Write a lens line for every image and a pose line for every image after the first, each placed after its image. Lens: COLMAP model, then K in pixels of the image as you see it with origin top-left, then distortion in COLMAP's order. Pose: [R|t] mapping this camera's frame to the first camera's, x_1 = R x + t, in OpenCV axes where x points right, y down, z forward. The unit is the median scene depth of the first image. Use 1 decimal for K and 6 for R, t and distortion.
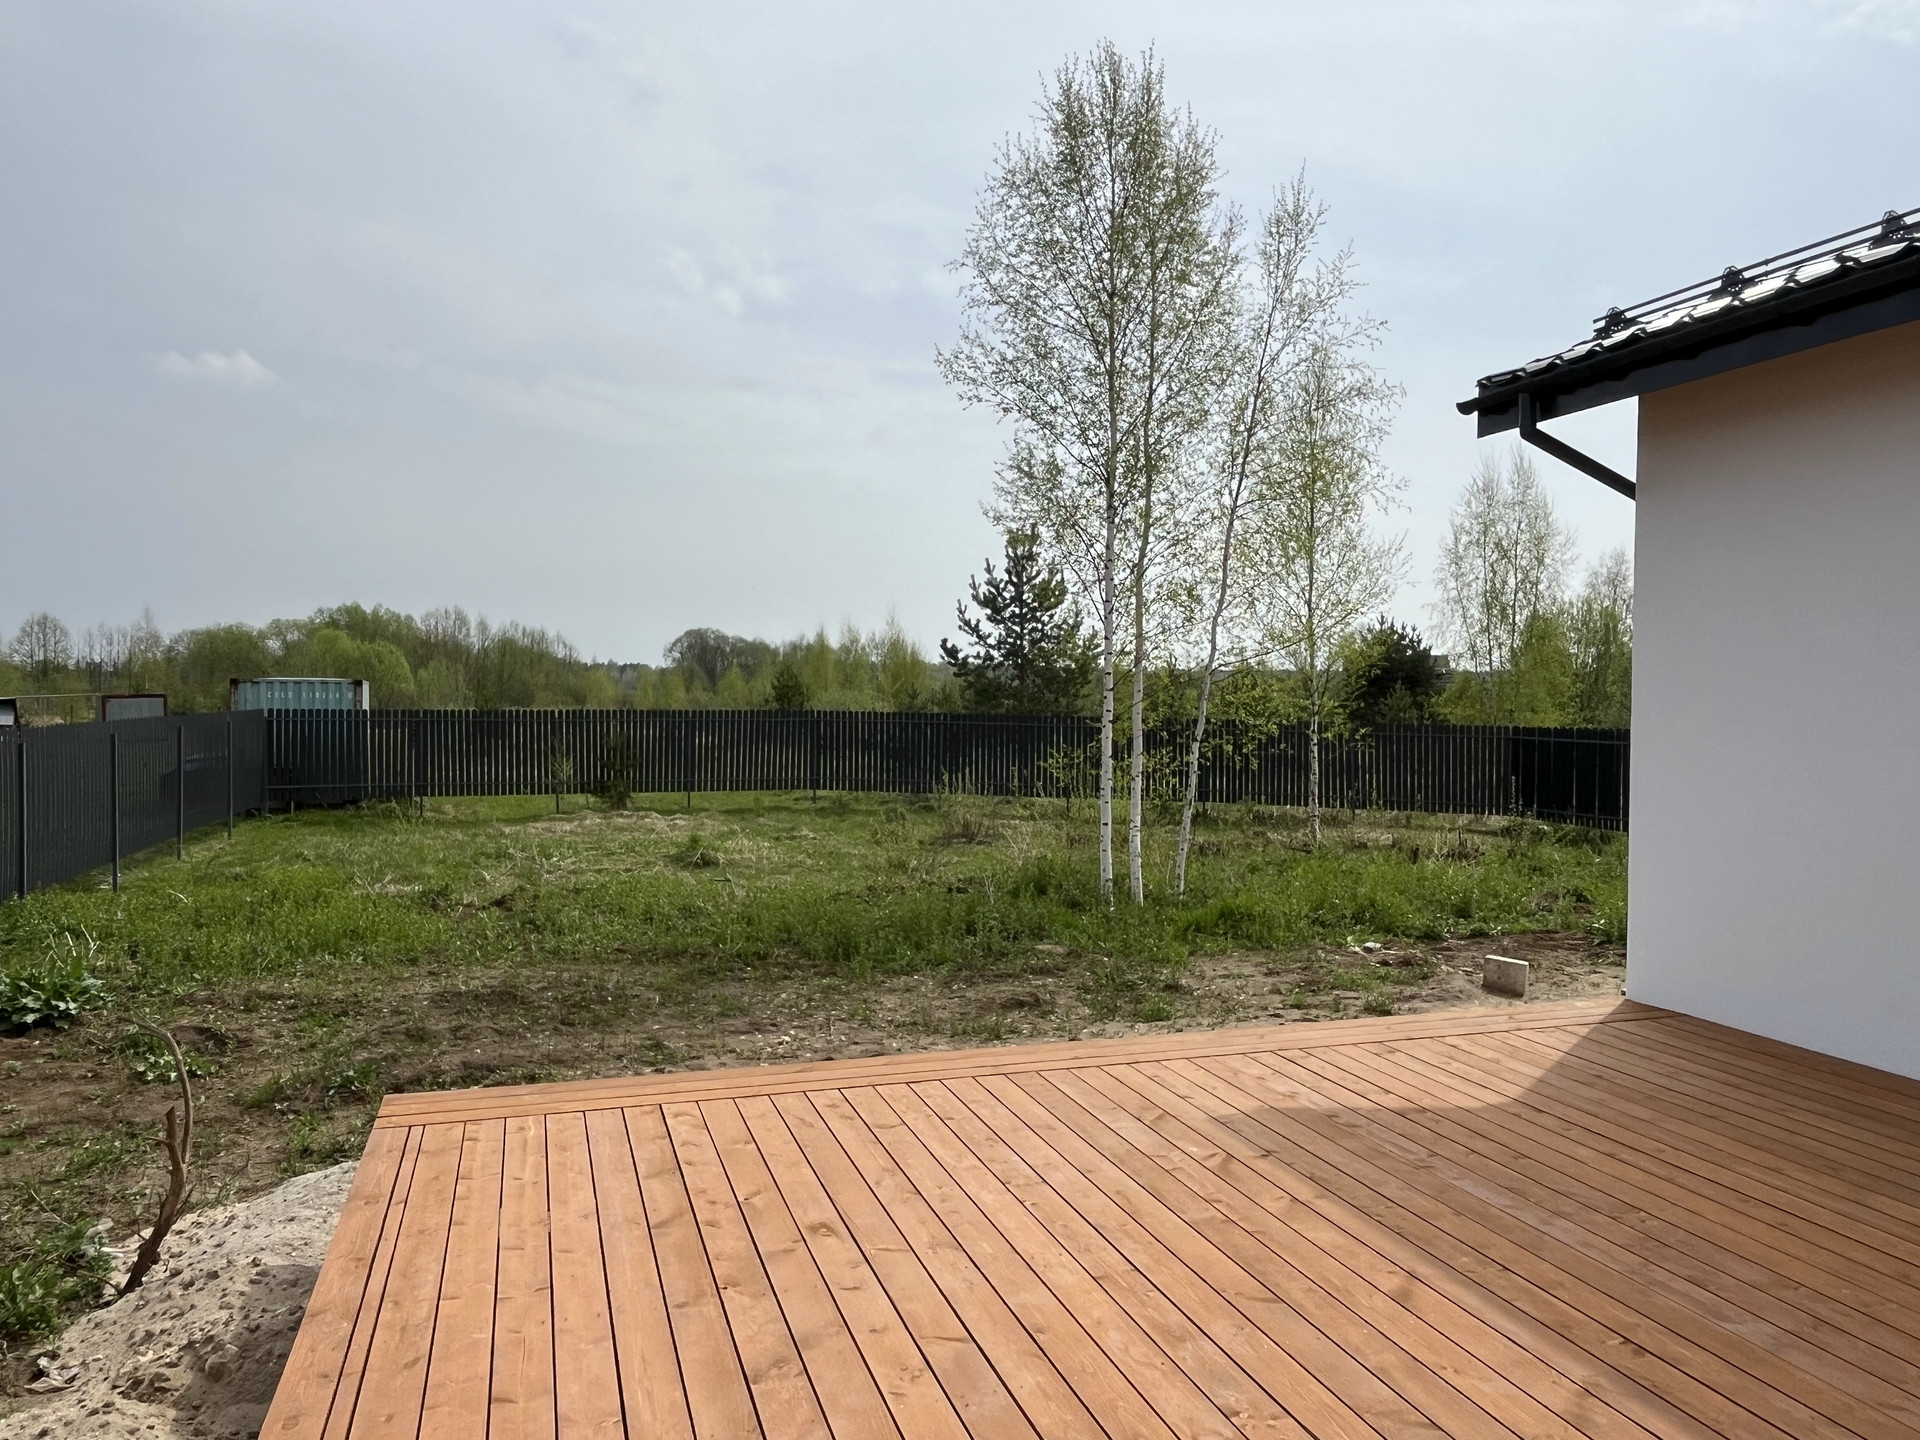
lens RADIAL K [[1315.7, 0, 953.7], [0, 1315.7, 727.9], [0, 0, 1]] dist [-0.000916, -0.006717]
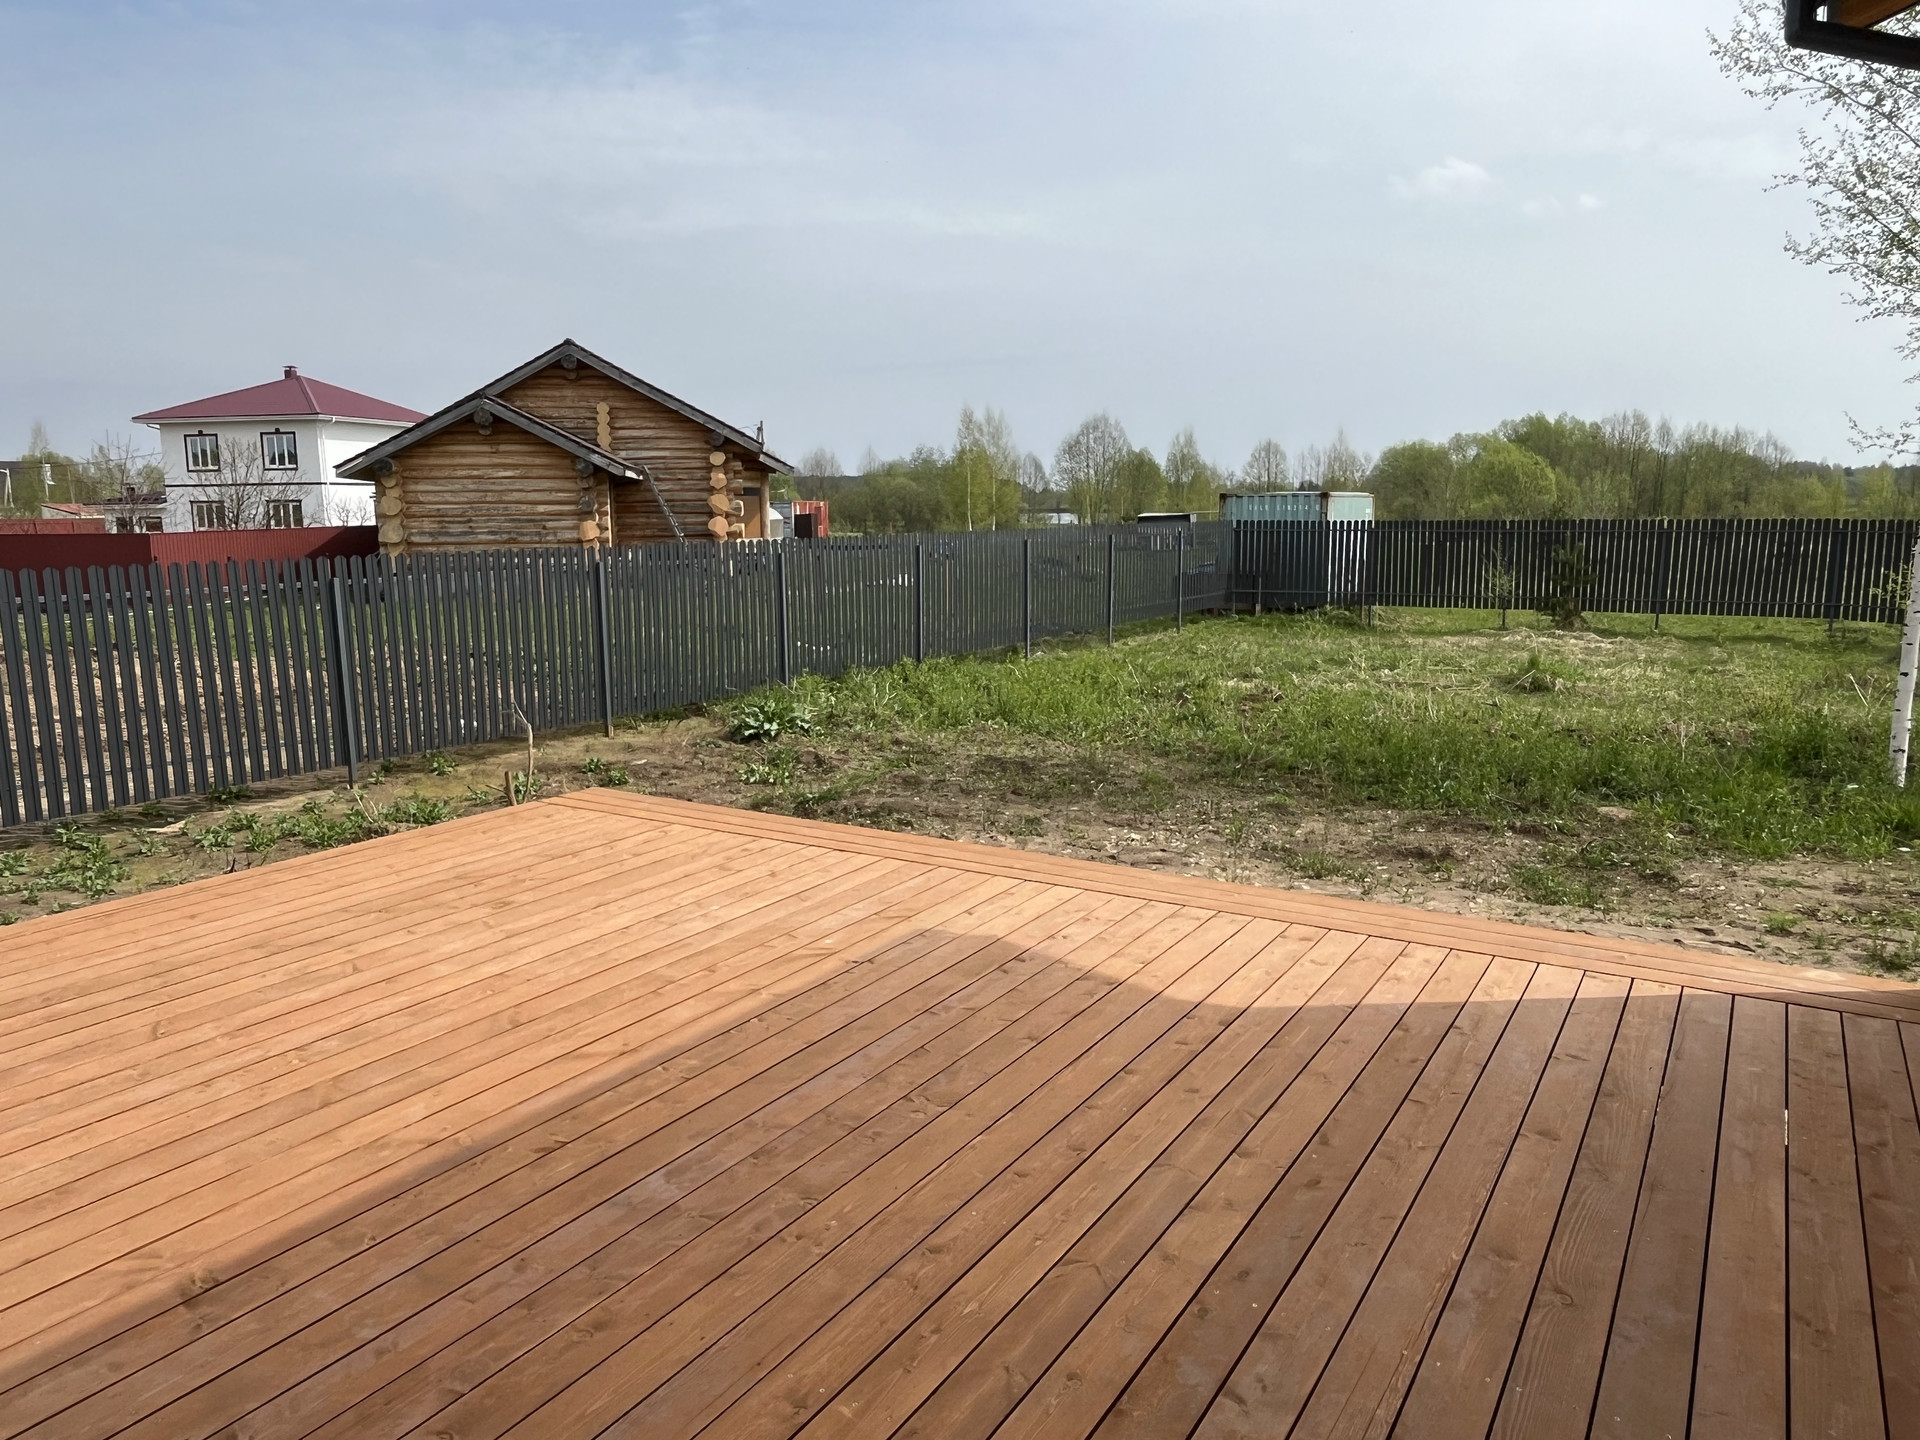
lens RADIAL K [[1315.7, 0, 953.7], [0, 1315.7, 727.9], [0, 0, 1]] dist [-0.000916, -0.006717]
pose [[0.645527, 0.113088, -0.755318, 0.841640], [-0.006219, 0.989722, 0.142868, 0.007952], [0.763712, -0.087527, 0.639596, 0.365875]]
